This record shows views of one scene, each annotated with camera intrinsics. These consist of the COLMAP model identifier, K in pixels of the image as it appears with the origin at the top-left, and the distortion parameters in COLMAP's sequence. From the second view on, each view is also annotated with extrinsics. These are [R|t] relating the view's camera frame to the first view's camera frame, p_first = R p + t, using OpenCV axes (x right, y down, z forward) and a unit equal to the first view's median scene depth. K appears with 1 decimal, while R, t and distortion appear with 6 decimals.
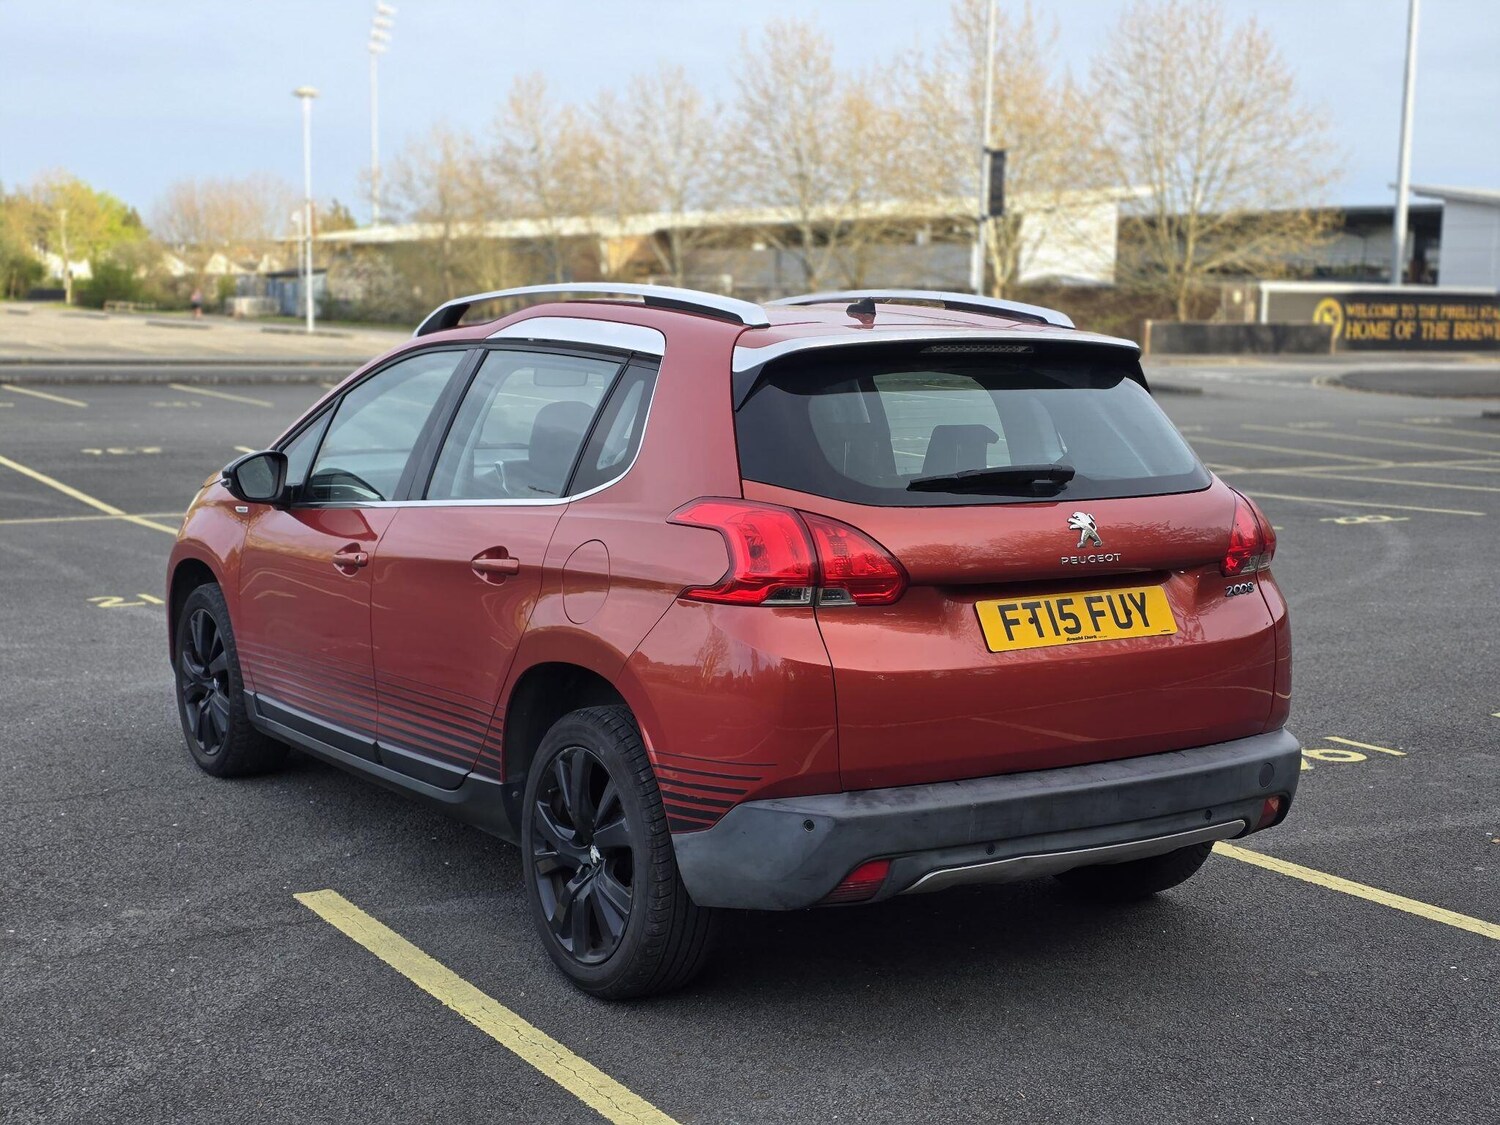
lens RADIAL K [[1942.1, 0, 768.8], [0, 1942.1, 618.5], [0, 0, 1]] dist [0.171703, -0.371786]
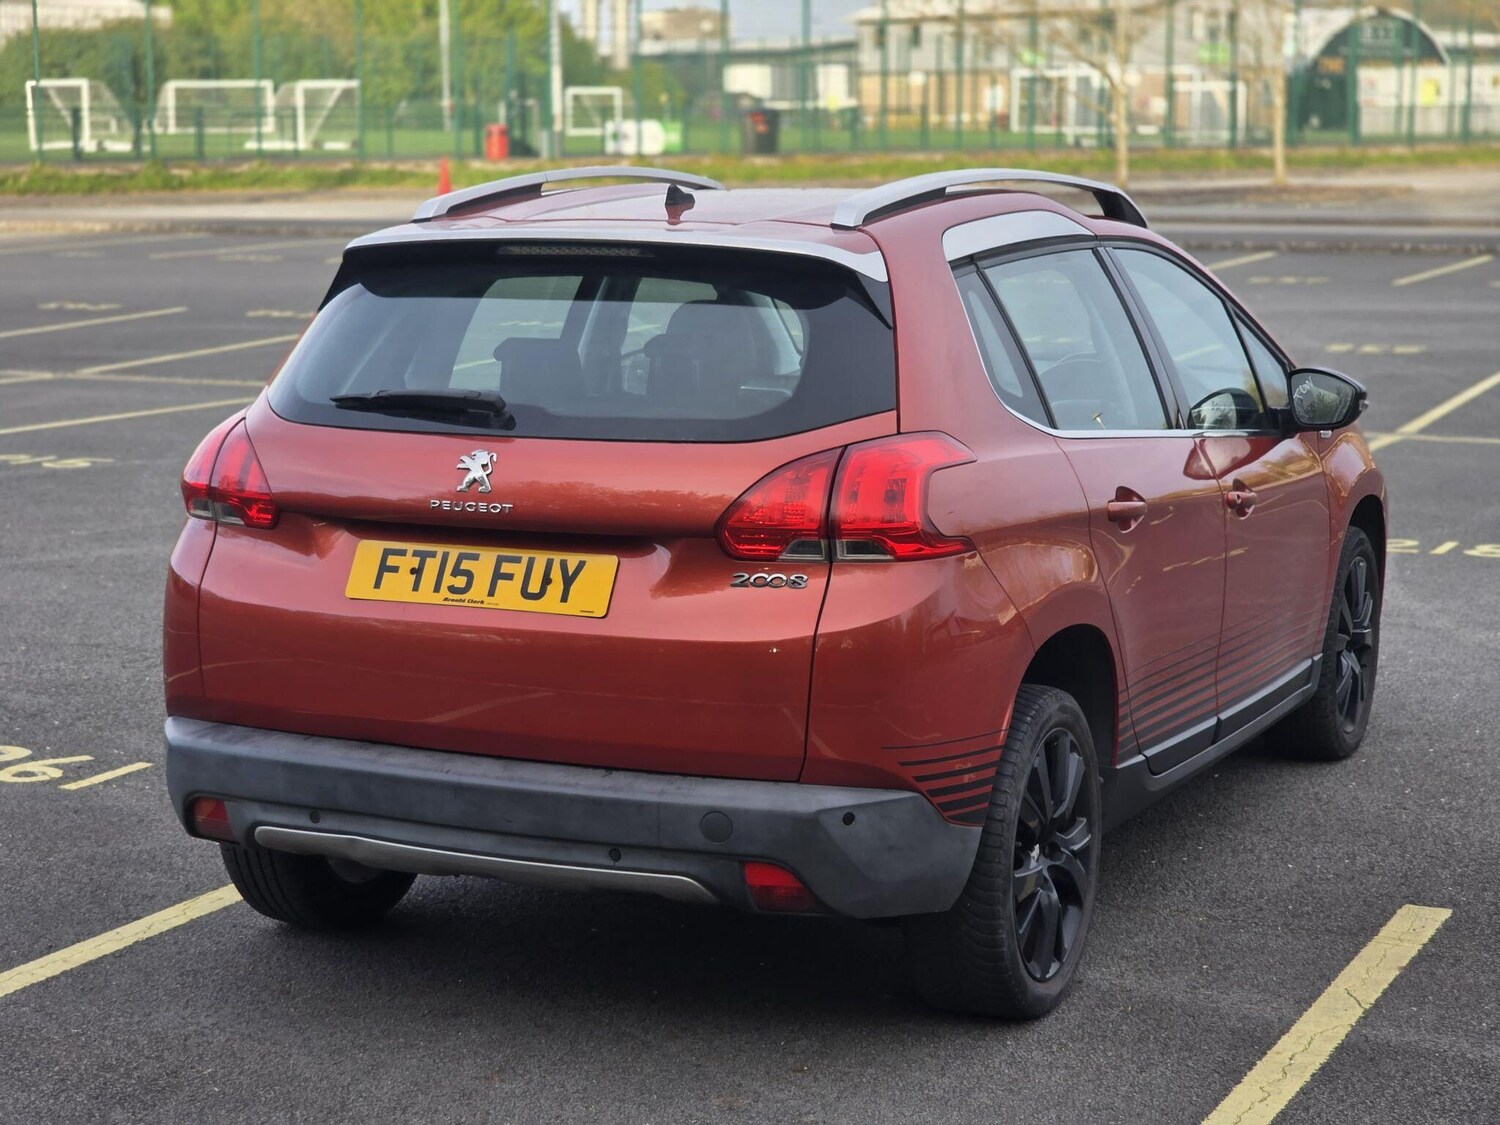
lens RADIAL K [[2775.4, 0, 755.9], [0, 2775.4, 611.6], [0, 0, 1]] dist [-0.117998, 1.463813]
pose [[0.557951, 0.129270, -0.819744, 0.920993], [-0.121885, 0.989846, 0.073134, -0.066917], [0.820874, 0.059109, 0.568042, 0.329888]]
